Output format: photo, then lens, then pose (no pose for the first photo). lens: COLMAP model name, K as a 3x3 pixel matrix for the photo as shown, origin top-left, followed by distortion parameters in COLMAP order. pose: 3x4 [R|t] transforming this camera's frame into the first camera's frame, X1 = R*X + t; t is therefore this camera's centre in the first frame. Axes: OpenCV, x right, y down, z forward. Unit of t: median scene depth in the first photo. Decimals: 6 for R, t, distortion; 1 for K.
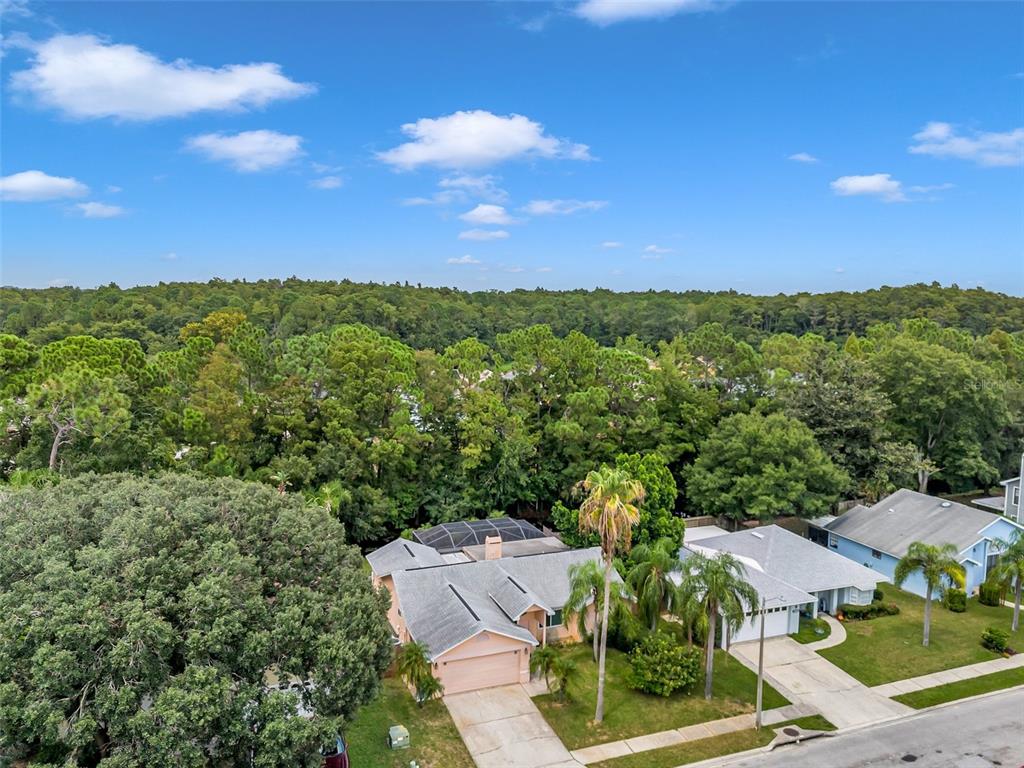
lens RADIAL K [[756.1, 0, 512.0], [0, 756.1, 384.0], [0, 0, 1]] dist [0.072153, -0.073123]
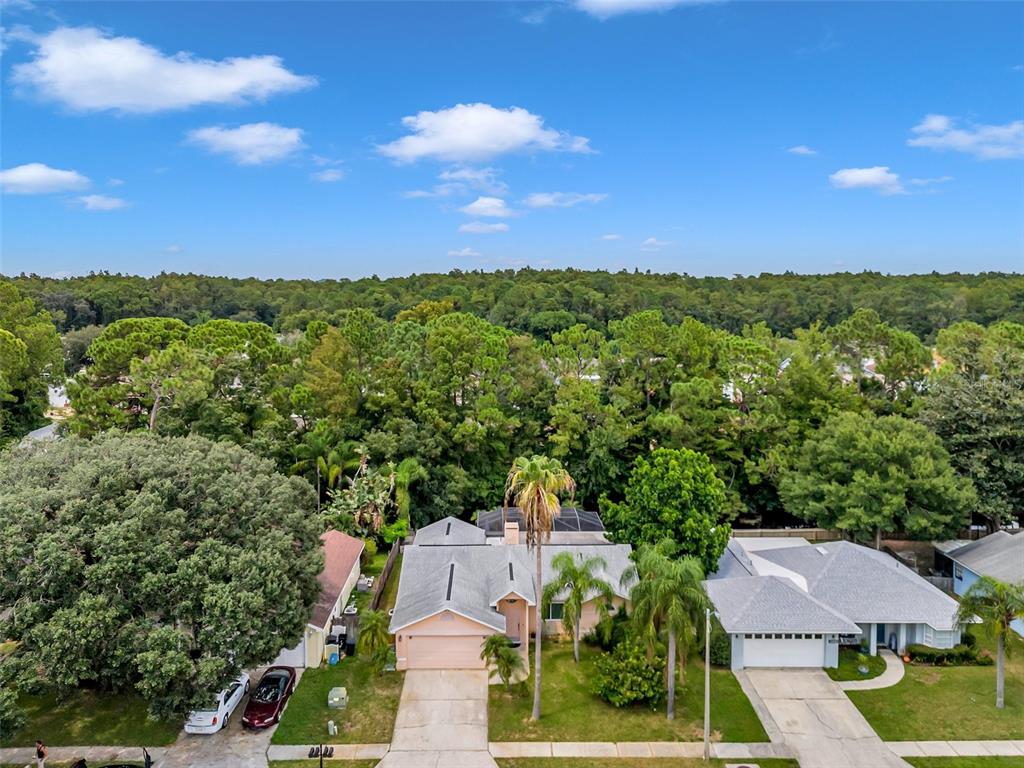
lens RADIAL K [[776.1, 0, 511.3], [0, 776.1, 342.4], [0, 0, 1]] dist [0.072314, -0.066319]
pose [[0.940076, 0.014219, -0.340669, 0.261585], [-0.027842, 0.998995, -0.035133, 0.001611], [0.339827, 0.042513, 0.939527, 0.024190]]
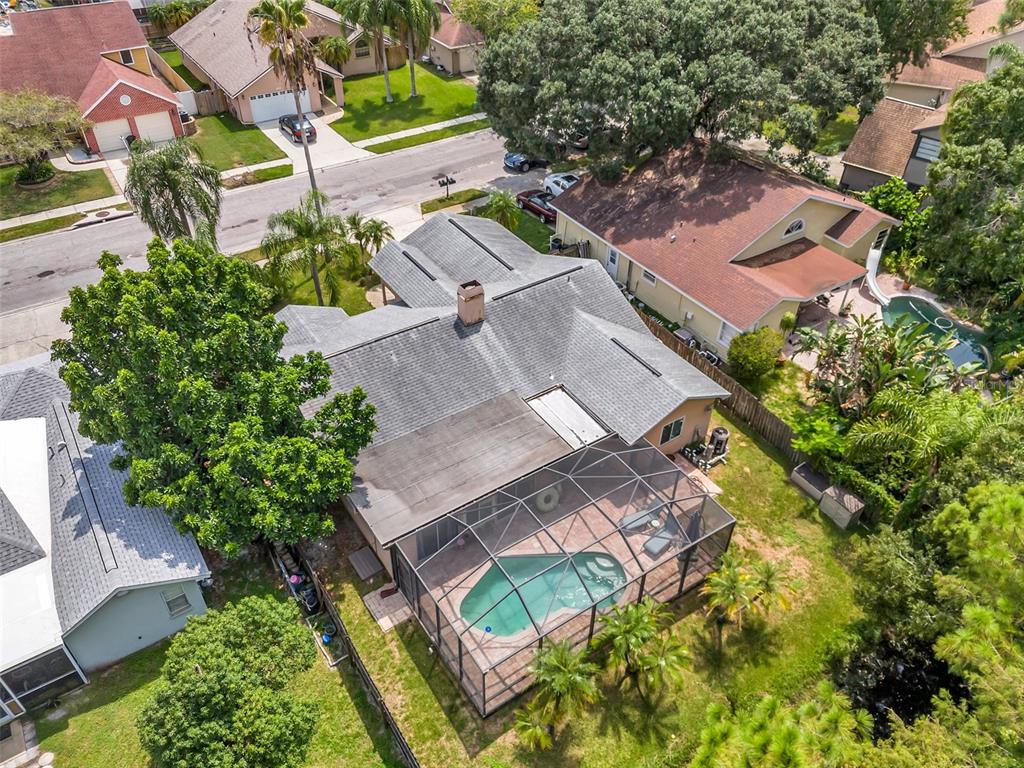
lens RADIAL K [[756.1, 0, 512.0], [0, 756.1, 384.0], [0, 0, 1]] dist [0.072153, -0.073123]
pose [[-0.976209, 0.119332, -0.181041, 0.048597], [-0.051586, 0.683147, 0.728457, -0.147870], [0.210606, 0.720465, -0.660738, 1.190641]]
